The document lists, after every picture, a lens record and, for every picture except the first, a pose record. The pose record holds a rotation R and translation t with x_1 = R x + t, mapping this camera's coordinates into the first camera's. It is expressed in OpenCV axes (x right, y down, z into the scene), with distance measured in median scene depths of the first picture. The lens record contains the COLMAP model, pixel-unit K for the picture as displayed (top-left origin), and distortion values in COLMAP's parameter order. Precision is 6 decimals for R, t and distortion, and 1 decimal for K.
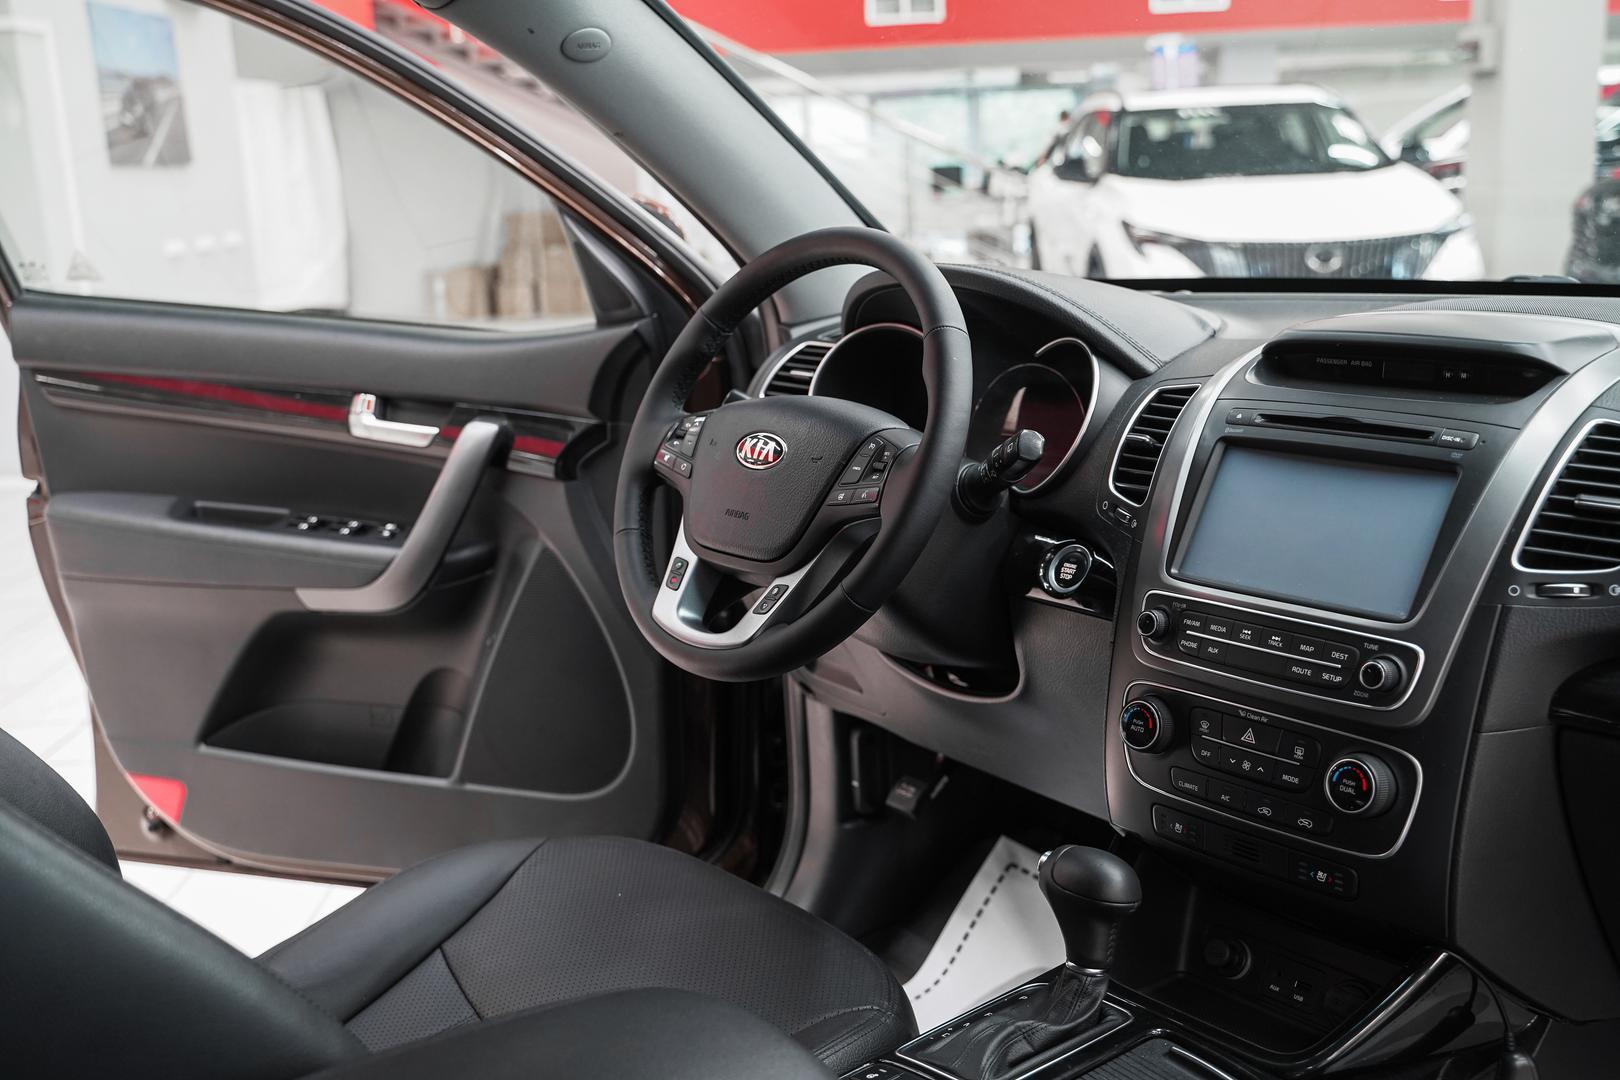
lens RADIAL K [[1676.3, 0, 810.0], [0, 1676.3, 540.0], [0, 0, 1]] dist [-0.012052, 0.018211]
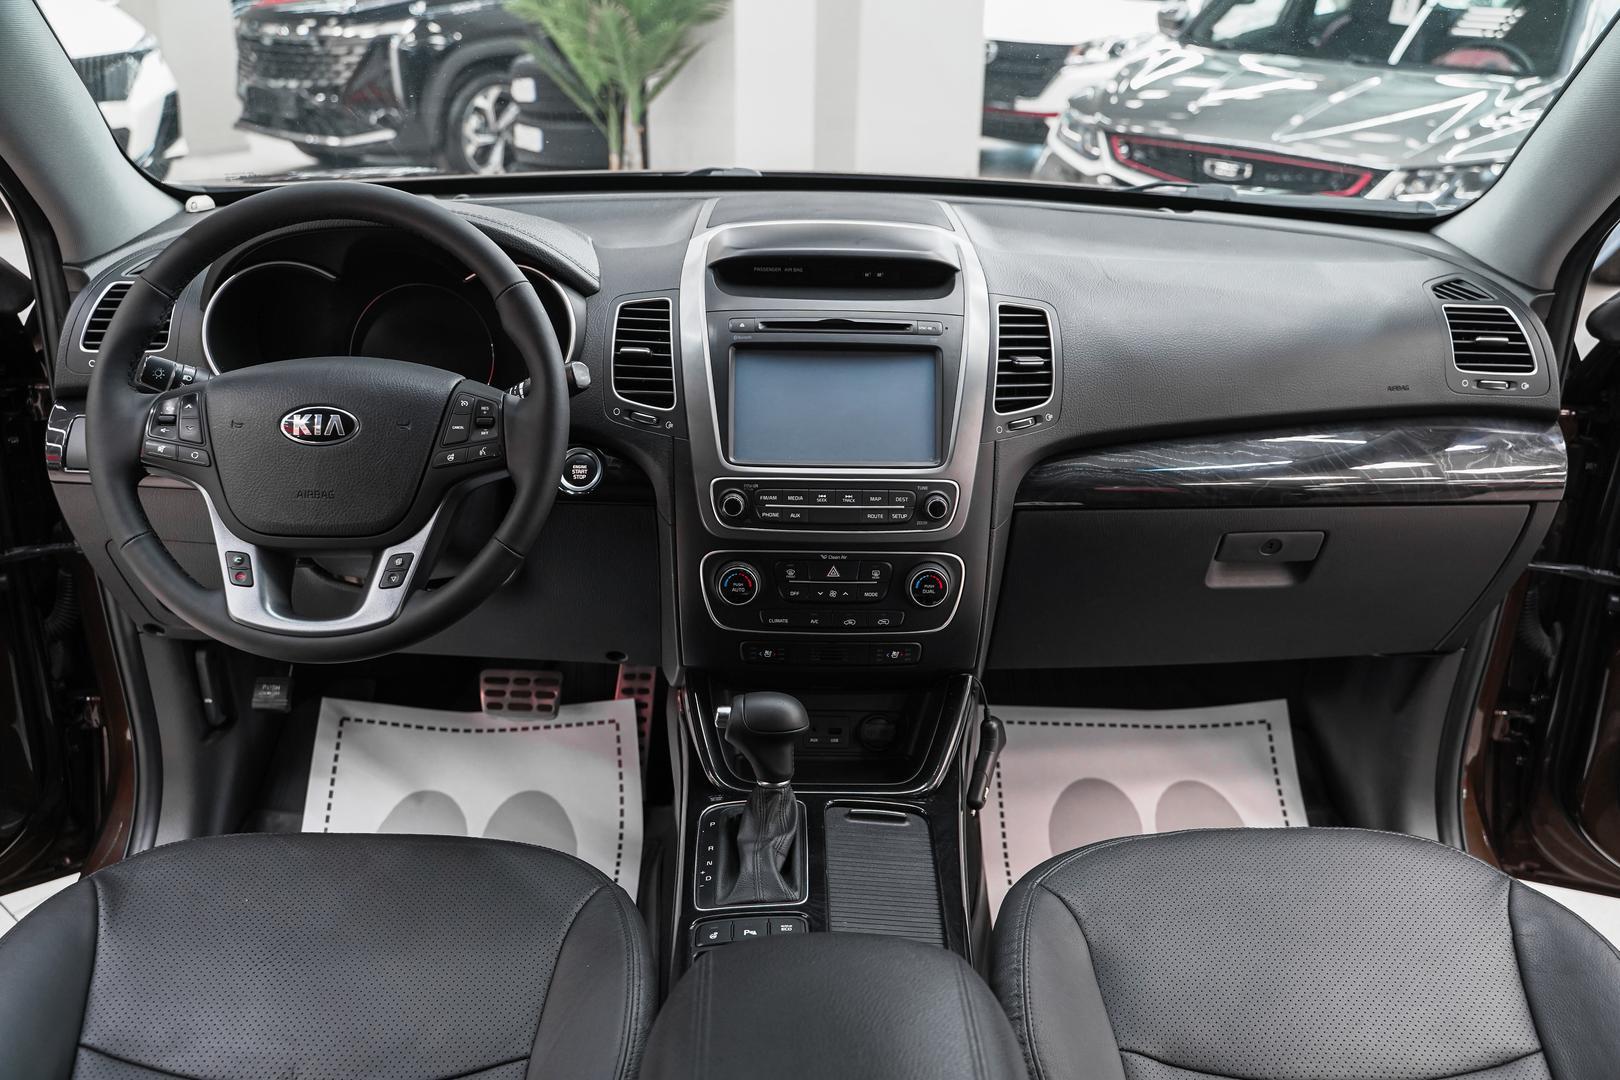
lens RADIAL K [[1367.6, 0, 827.8], [0, 1367.6, 510.1], [0, 0, 1]] dist [-0.121900, 0.096100]
pose [[0.612802, -0.255390, 0.747830, -0.464733], [0.124270, 0.965707, 0.227965, -0.153548], [-0.780404, -0.046764, 0.623524, 0.290903]]
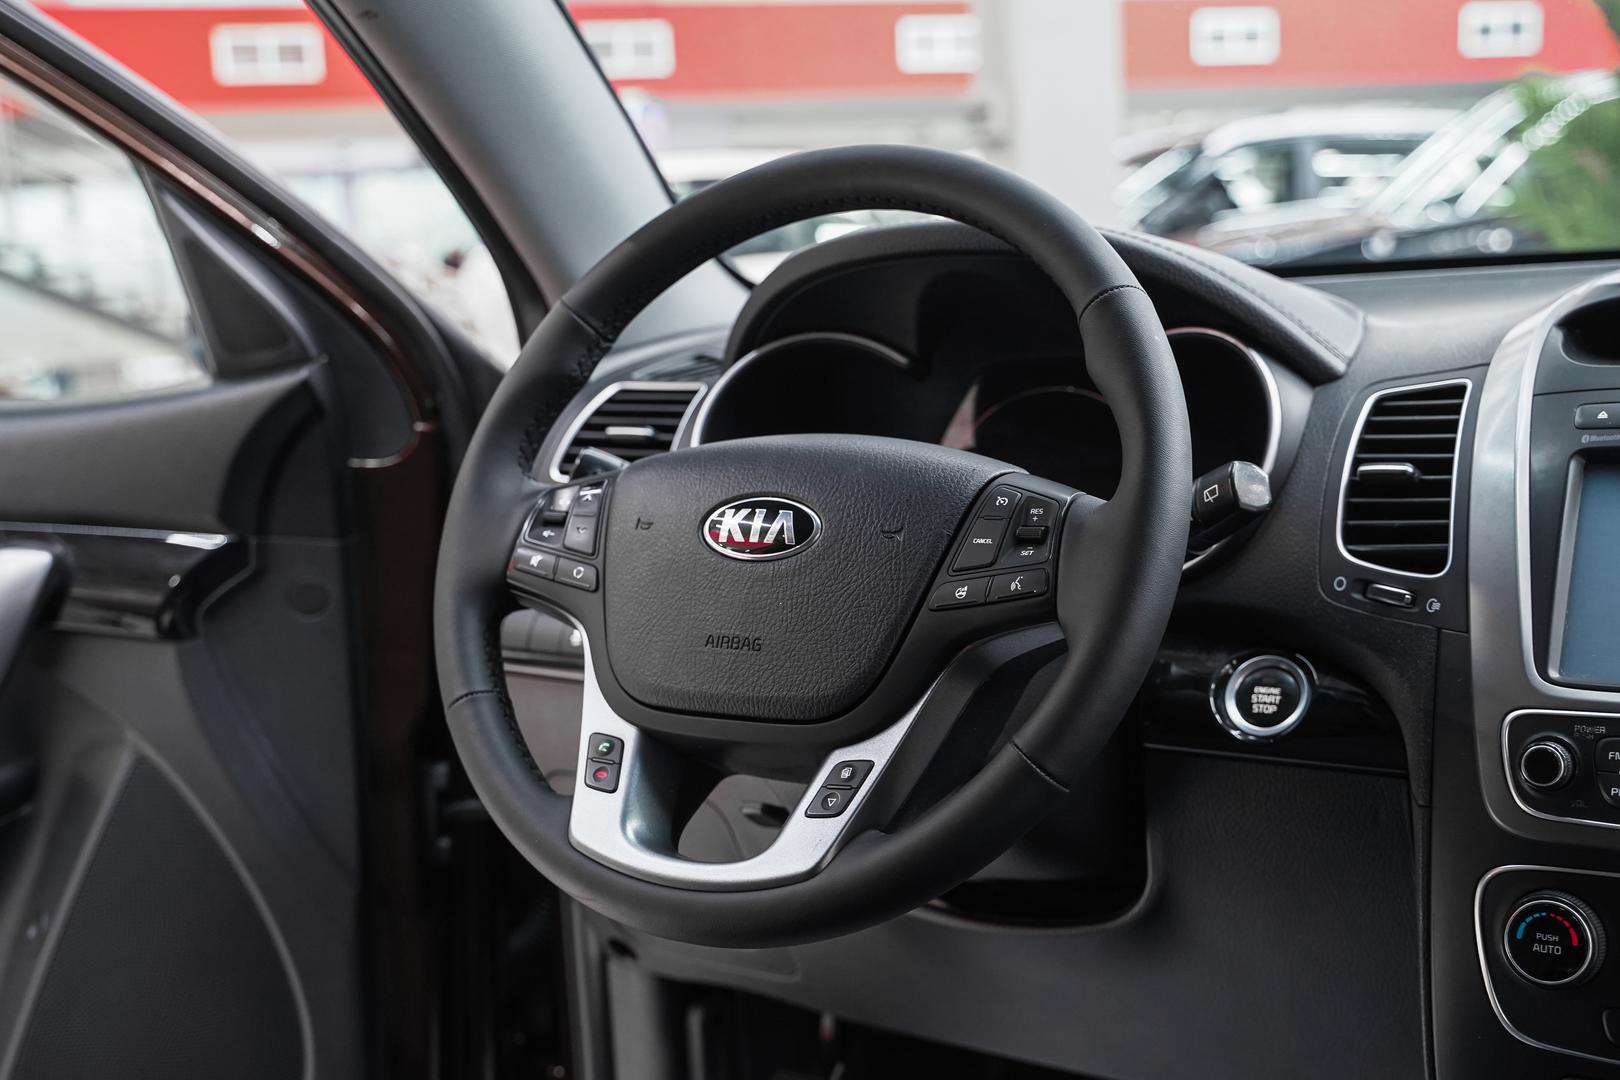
lens RADIAL K [[2027.2, 0, 810.0], [0, 2027.2, 540.0], [0, 0, 1]] dist [0.008232, 0.006624]
pose [[0.944835, -0.051866, 0.323413, -0.243712], [0.081497, 0.993557, -0.078753, 0.005845], [-0.317245, 0.100766, 0.942975, 0.368706]]
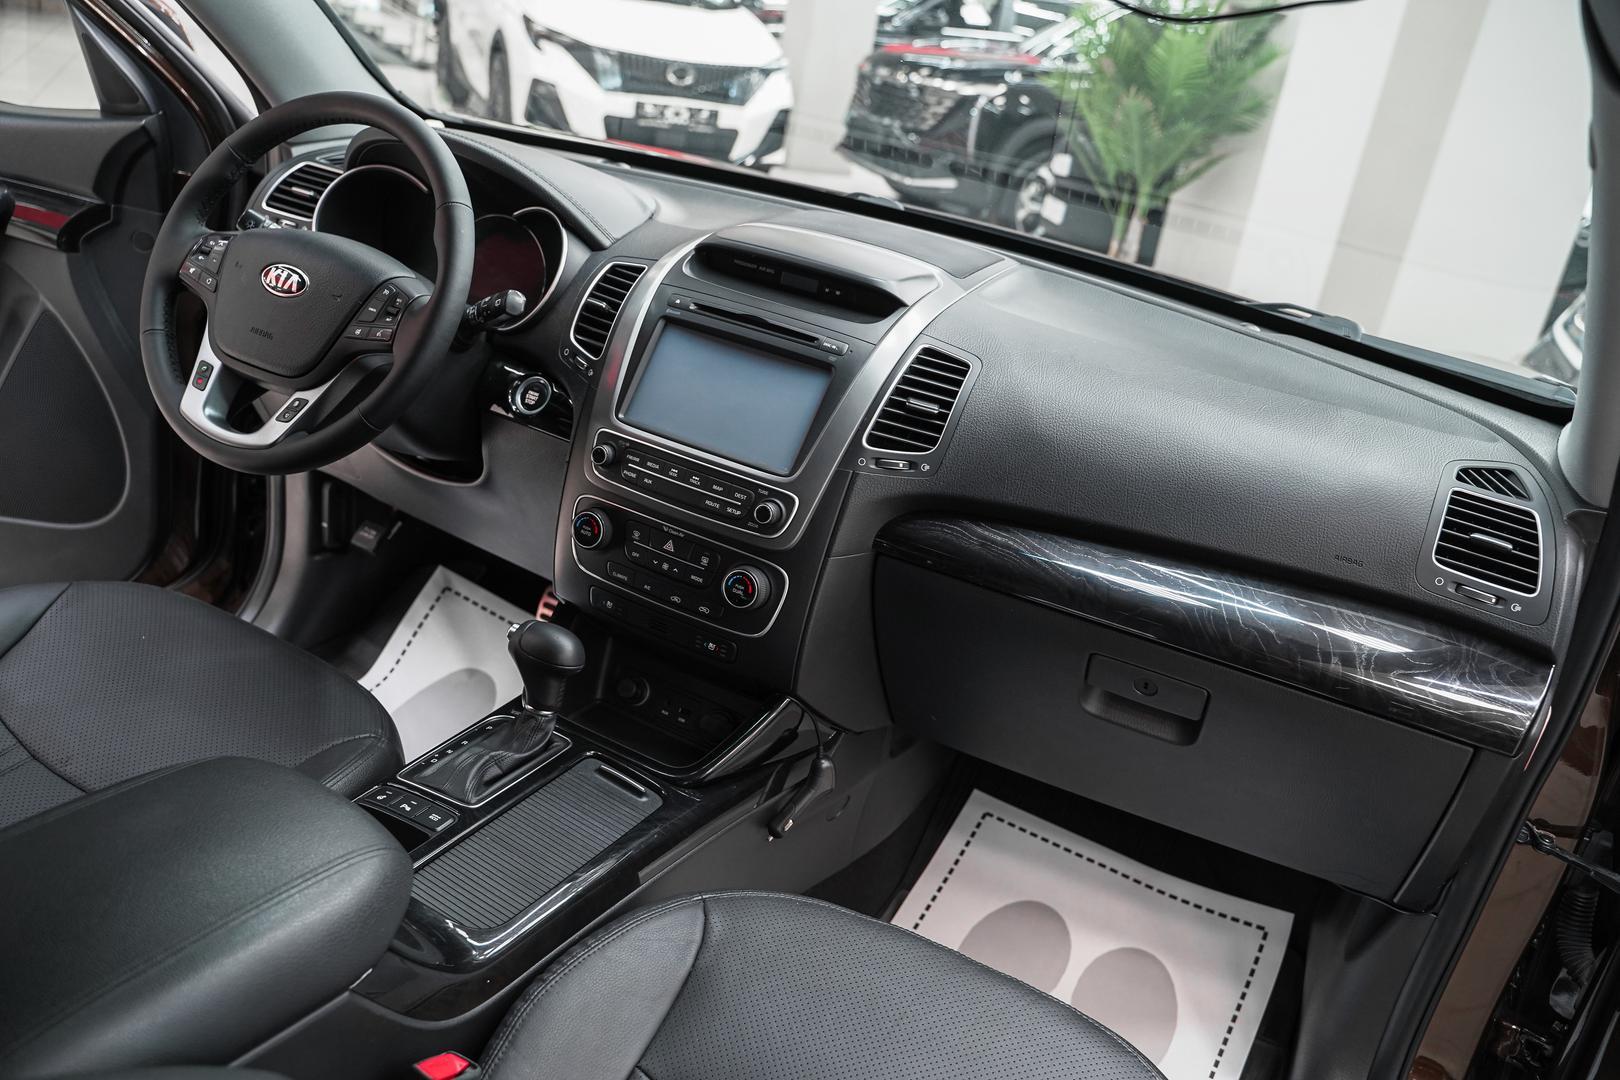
lens RADIAL K [[1333.5, 0, 812.8], [0, 1333.5, 532.5], [0, 0, 1]] dist [-0.125775, 0.098946]
pose [[0.906290, 0.022466, 0.422060, -0.079720], [-0.107436, 0.978032, 0.178638, -0.087707], [-0.408774, -0.207243, 0.888794, -0.012375]]
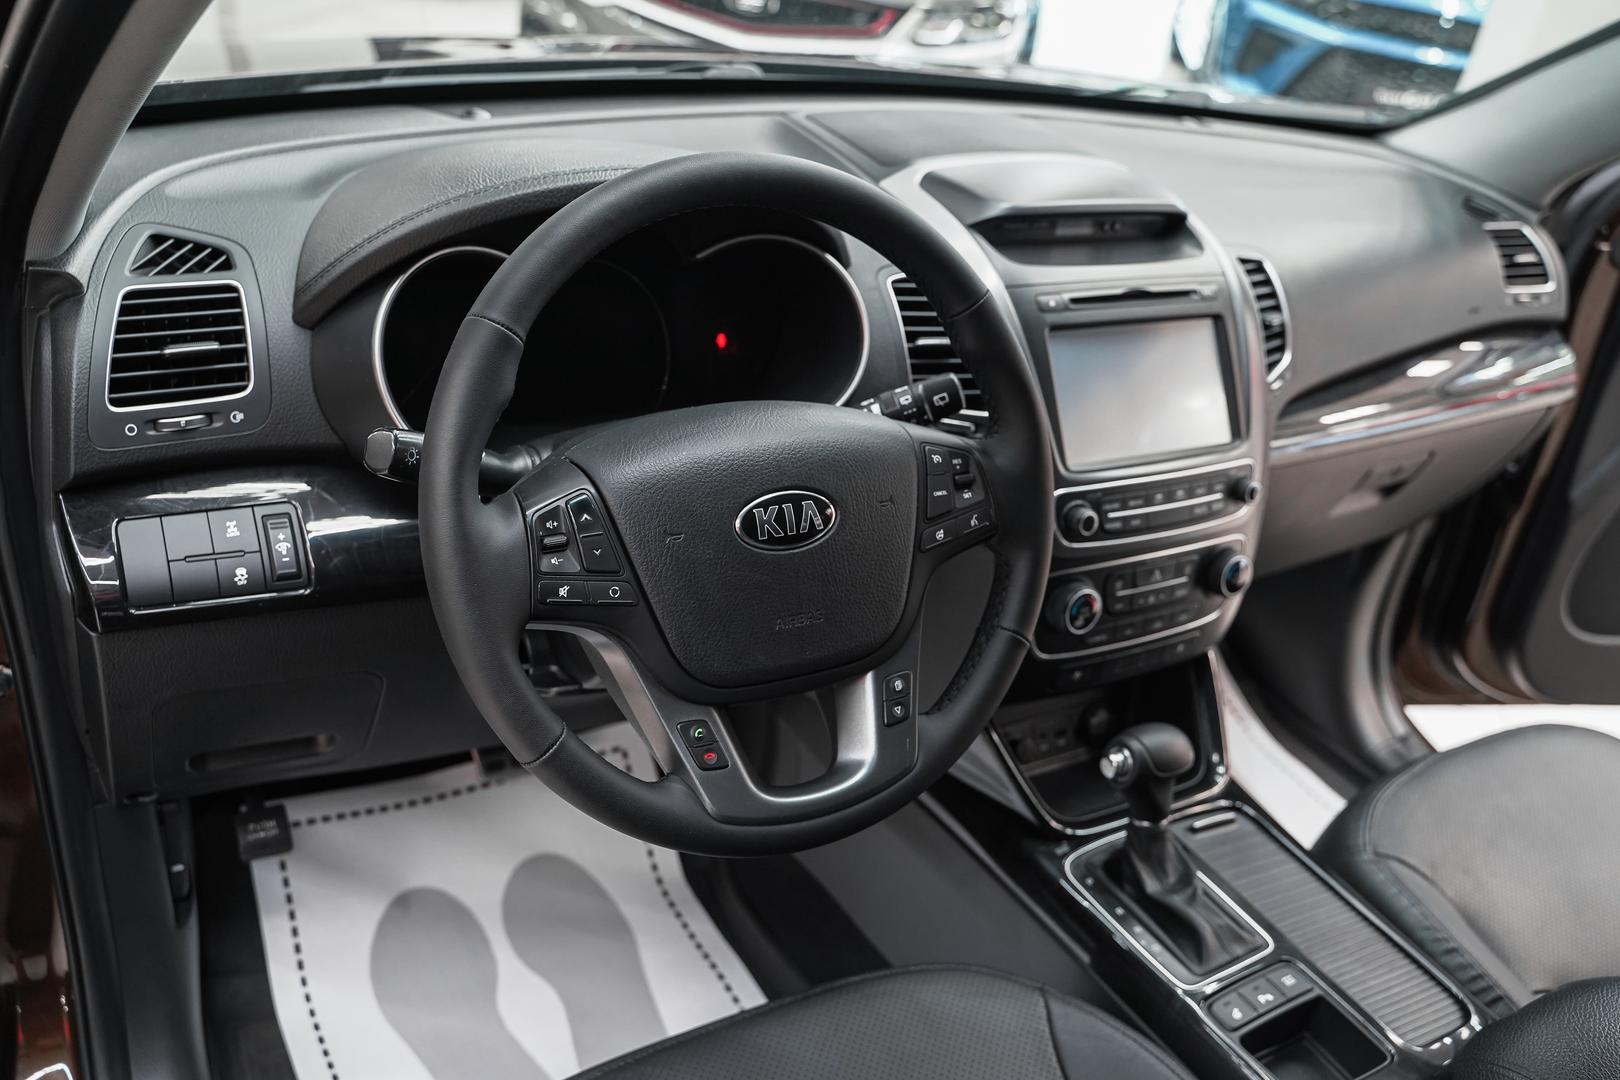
lens RADIAL K [[1333.5, 0, 812.8], [0, 1333.5, 532.5], [0, 0, 1]] dist [-0.125775, 0.098946]
pose [[0.158685, -0.420928, 0.893106, -0.521027], [0.077636, 0.907086, 0.413723, -0.275740], [-0.984272, 0.003686, 0.176620, 0.935050]]
